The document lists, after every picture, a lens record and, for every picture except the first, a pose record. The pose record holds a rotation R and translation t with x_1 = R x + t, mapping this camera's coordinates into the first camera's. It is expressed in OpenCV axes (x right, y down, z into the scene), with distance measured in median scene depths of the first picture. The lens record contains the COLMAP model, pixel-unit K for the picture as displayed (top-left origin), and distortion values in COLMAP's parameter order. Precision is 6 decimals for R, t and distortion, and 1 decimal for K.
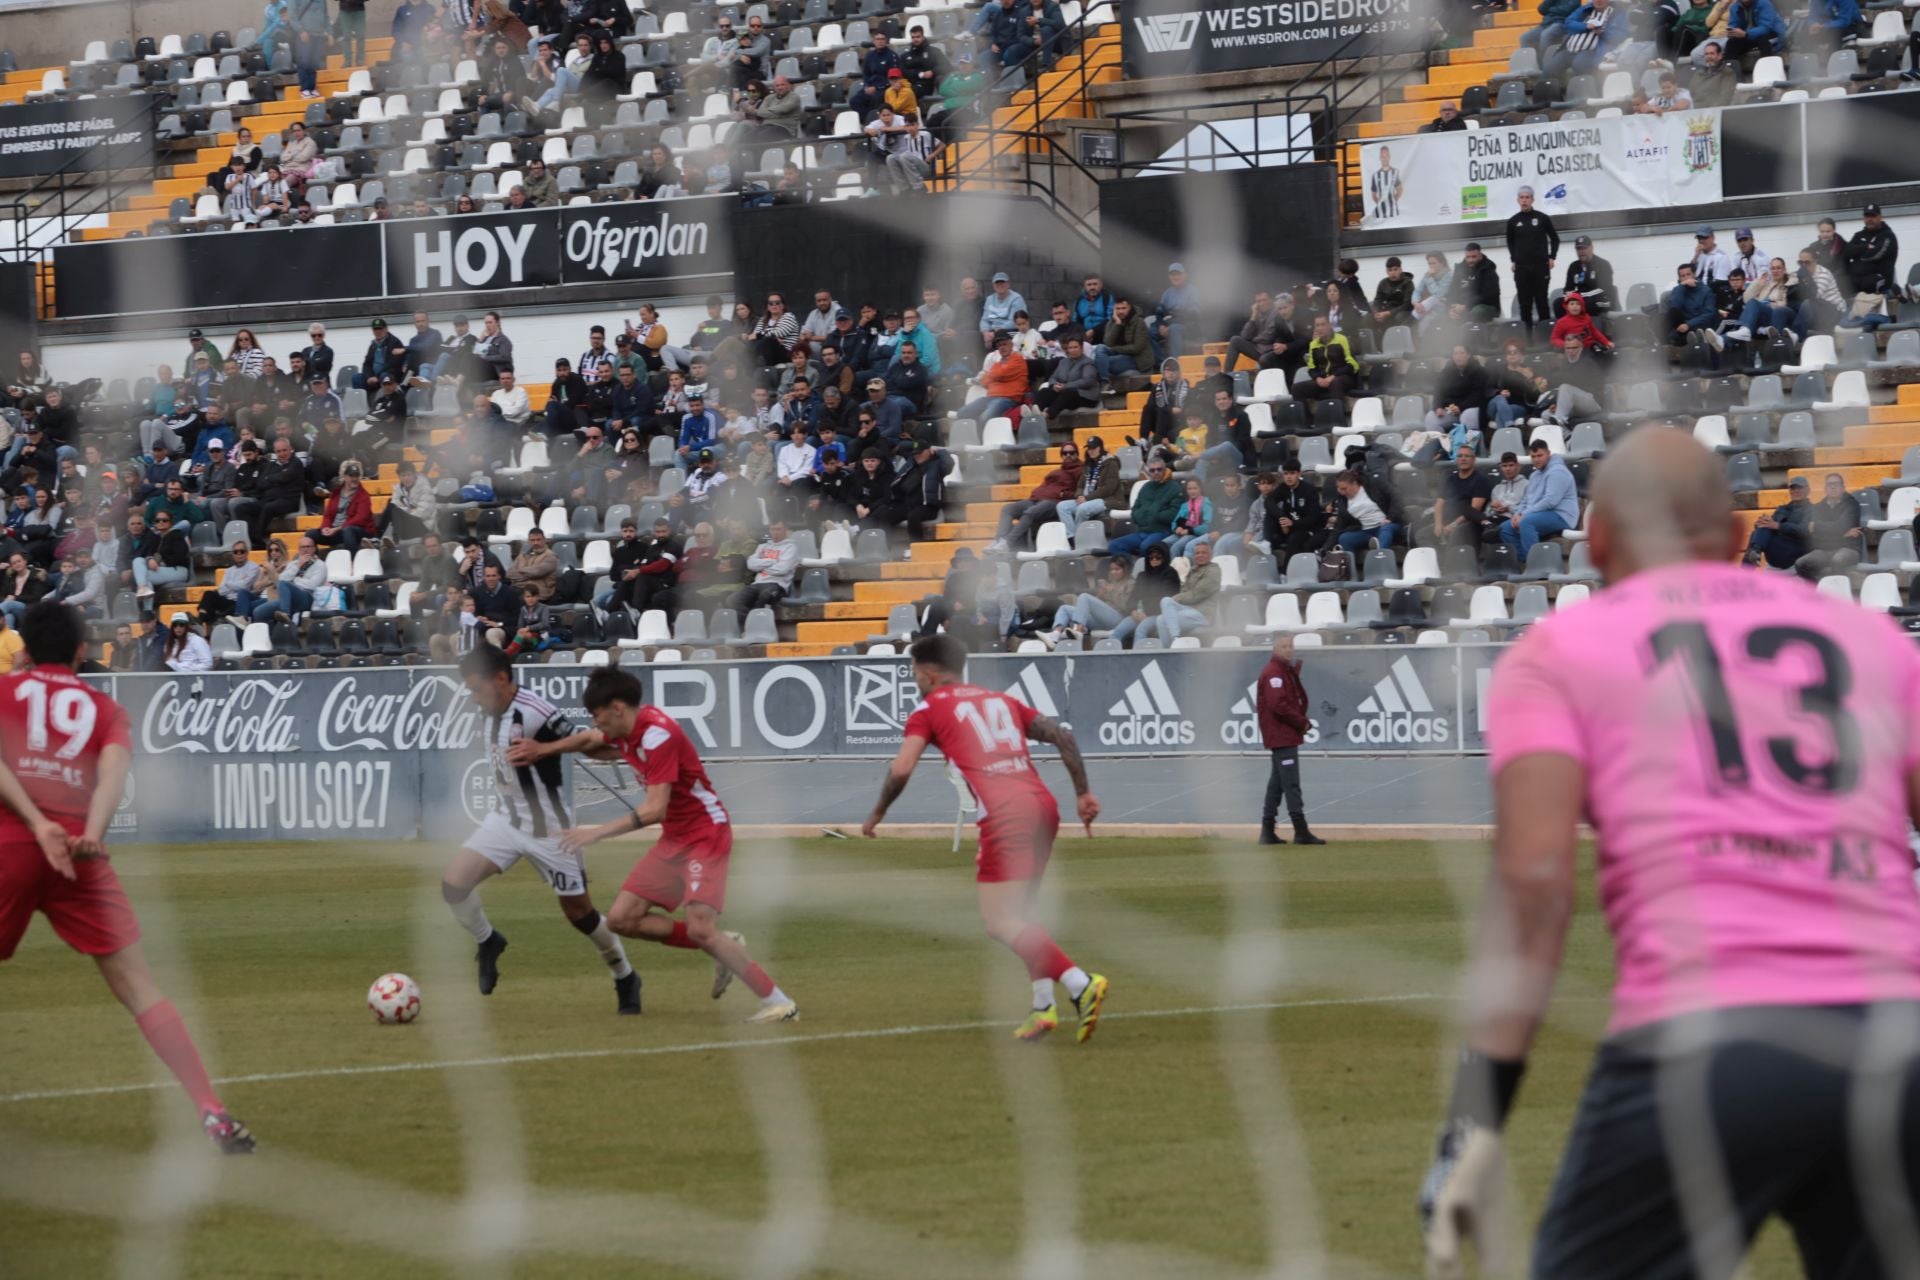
lens RADIAL K [[2138.8, 0, 958.7], [0, 2138.8, 631.6], [0, 0, 1]] dist [0.078339, 0.000000]
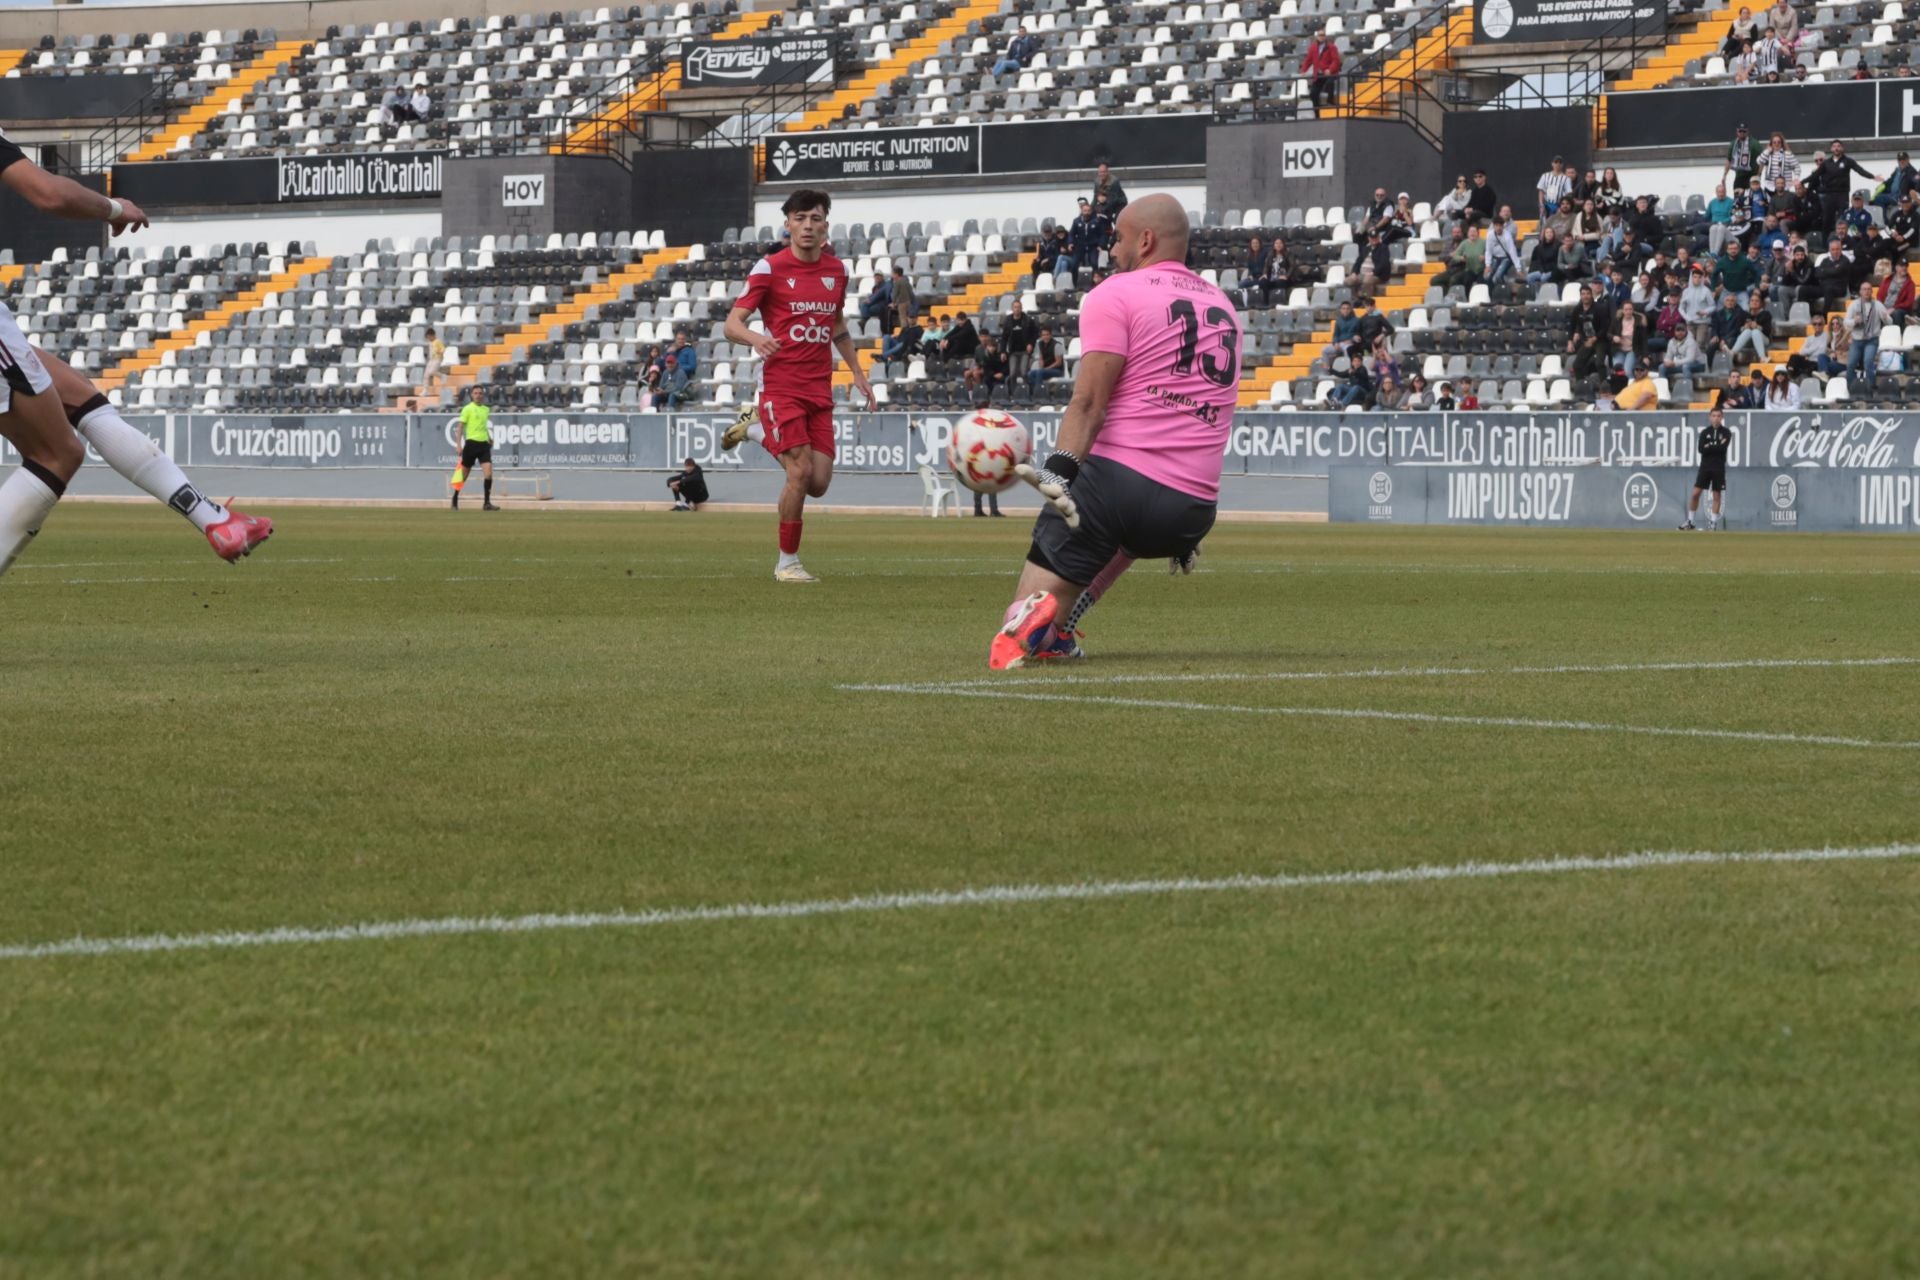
lens RADIAL K [[1176.6, 0, 958.6], [0, 1176.6, 637.1], [0, 0, 1]] dist [0.003078, 0.000908]
pose [[0.997466, 0.010500, 0.070365, -0.864883], [-0.024125, 0.980369, 0.195688, 0.023173], [-0.066929, -0.196890, 0.978138, 0.227123]]
